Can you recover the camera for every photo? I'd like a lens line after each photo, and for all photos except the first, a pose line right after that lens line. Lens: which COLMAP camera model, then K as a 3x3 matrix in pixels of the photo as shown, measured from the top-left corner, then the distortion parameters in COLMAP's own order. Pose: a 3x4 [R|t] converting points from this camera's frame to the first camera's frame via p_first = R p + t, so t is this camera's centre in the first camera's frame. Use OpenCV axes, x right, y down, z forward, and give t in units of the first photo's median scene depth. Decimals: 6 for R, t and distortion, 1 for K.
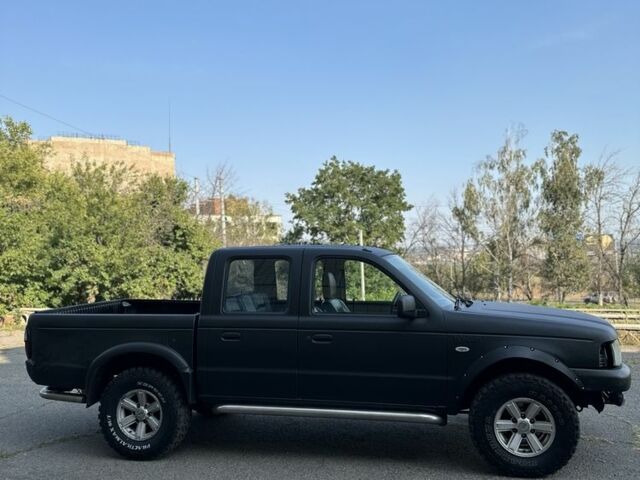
lens RADIAL K [[588.6, 0, 319.9], [0, 588.6, 252.9], [0, 0, 1]] dist [0.134943, -0.273512]
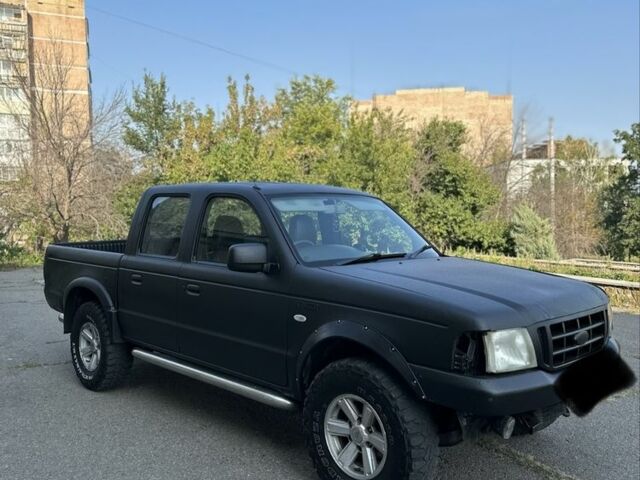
lens RADIAL K [[588.6, 0, 319.9], [0, 588.6, 252.9], [0, 0, 1]] dist [0.134943, -0.273512]
pose [[0.846992, 0.055470, -0.528704, 0.100675], [-0.008758, 0.995862, 0.090453, 0.001963], [0.531534, -0.071983, 0.843973, 0.060521]]
